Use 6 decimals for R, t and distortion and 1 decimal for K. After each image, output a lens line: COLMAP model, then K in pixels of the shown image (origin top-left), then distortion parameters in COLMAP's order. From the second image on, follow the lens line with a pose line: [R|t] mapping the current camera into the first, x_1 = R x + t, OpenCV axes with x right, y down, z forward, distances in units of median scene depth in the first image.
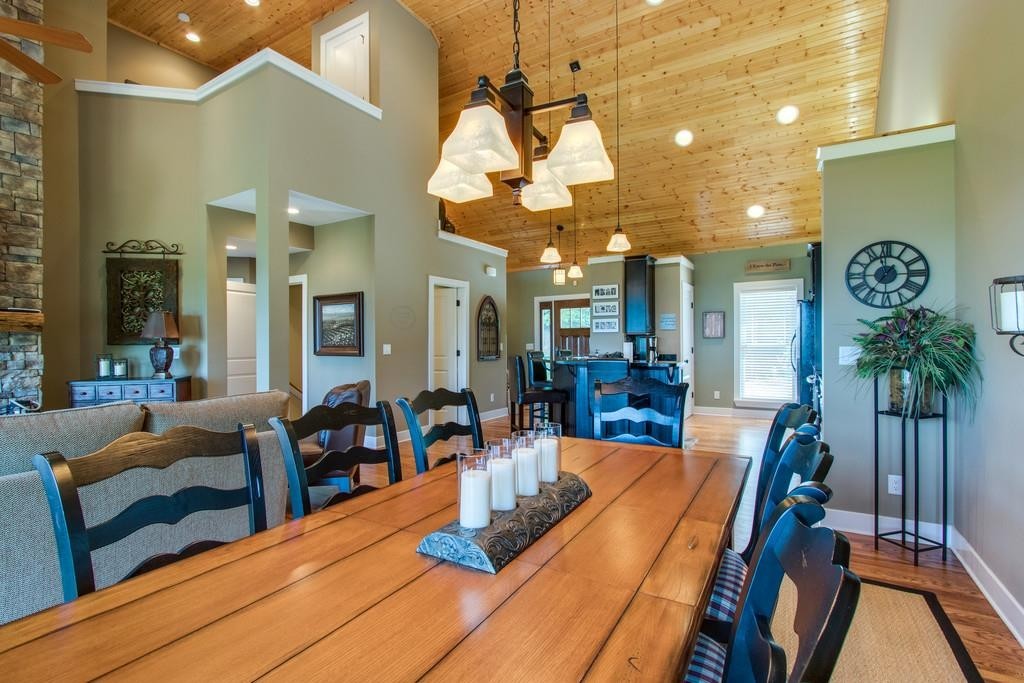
lens RADIAL K [[479.4, 0, 513.6], [0, 479.4, 340.1], [0, 0, 1]] dist [-0.005452, 0.002217]
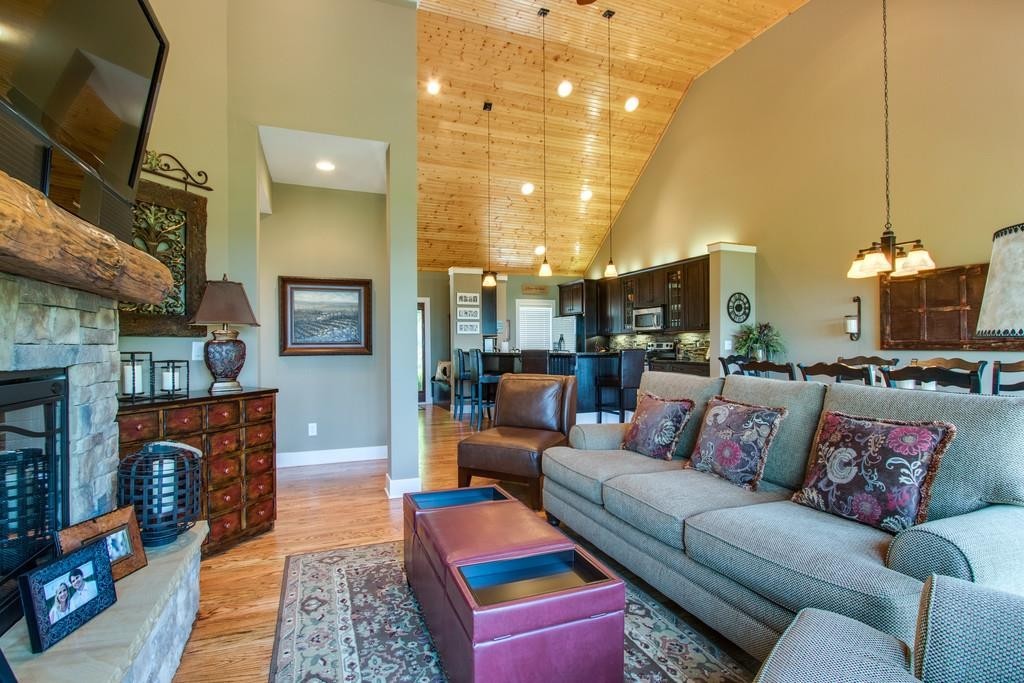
lens RADIAL K [[479.4, 0, 505.8], [0, 479.4, 348.0], [0, 0, 1]] dist [-0.005452, 0.002217]
pose [[0.596882, -0.003242, 0.802322, -0.820833], [0.003373, 0.999993, 0.001532, 0.020482], [-0.802322, 0.001792, 0.596889, 0.277479]]
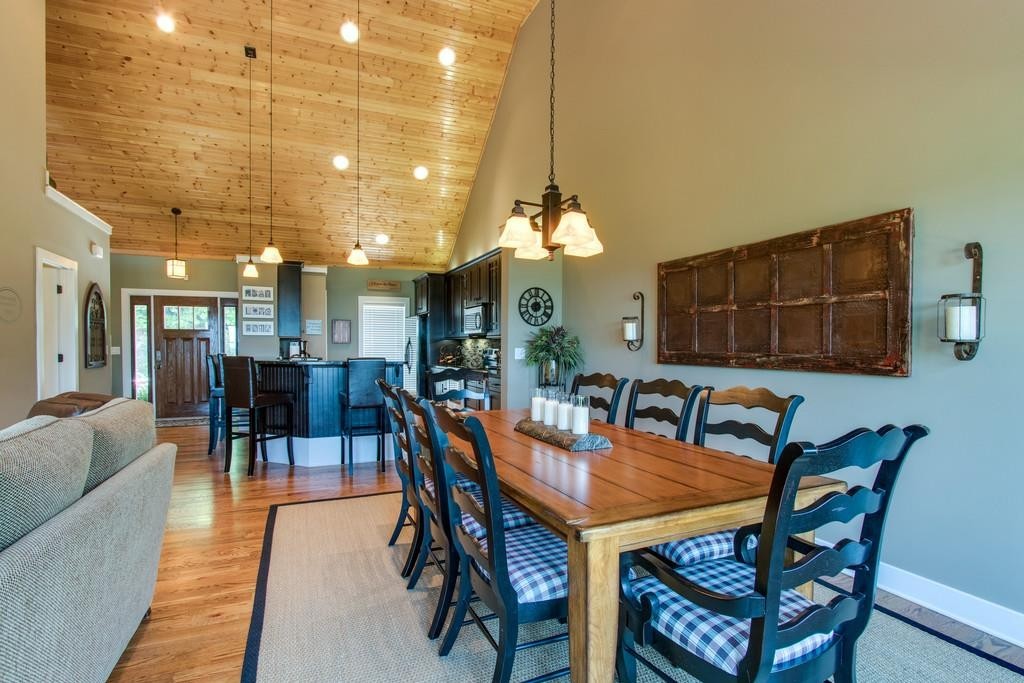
lens RADIAL K [[479.4, 0, 502.8], [0, 479.4, 361.9], [0, 0, 1]] dist [-0.005452, 0.002217]
pose [[0.587494, -0.016800, 0.809054, -0.361739], [-0.008057, 0.999613, 0.026608, 0.009551], [-0.809188, -0.022150, 0.587132, 0.033109]]
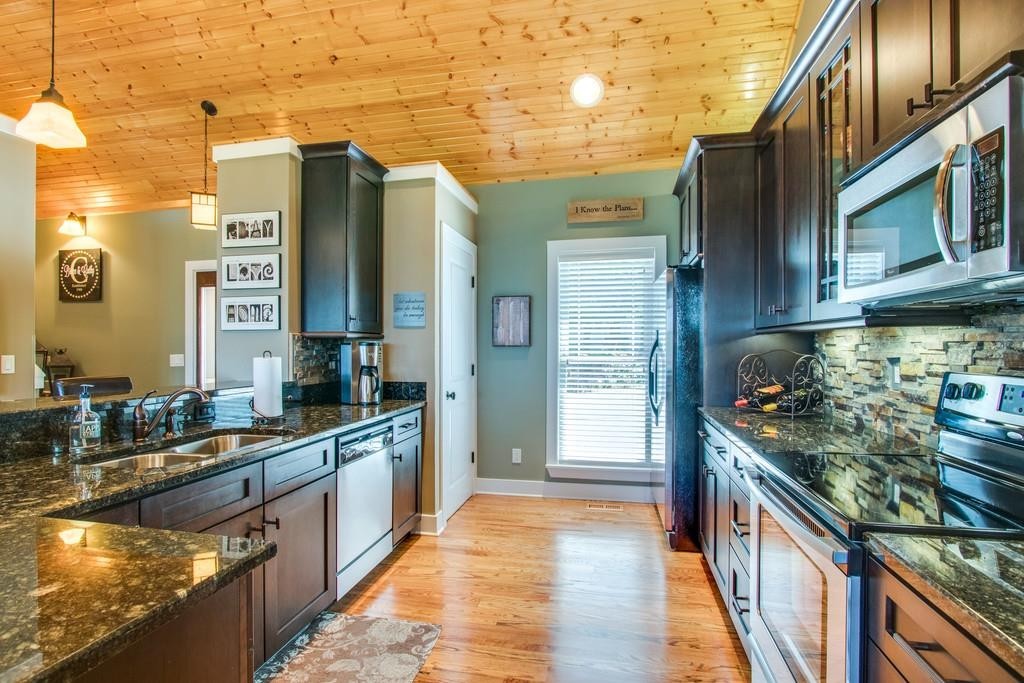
lens RADIAL K [[479.4, 0, 517.5], [0, 479.4, 349.3], [0, 0, 1]] dist [-0.005452, 0.002217]
pose [[0.942989, 0.002551, 0.332815, 0.322454], [-0.004973, 0.999967, 0.006424, -0.004870], [-0.332788, -0.007713, 0.942970, 0.653405]]
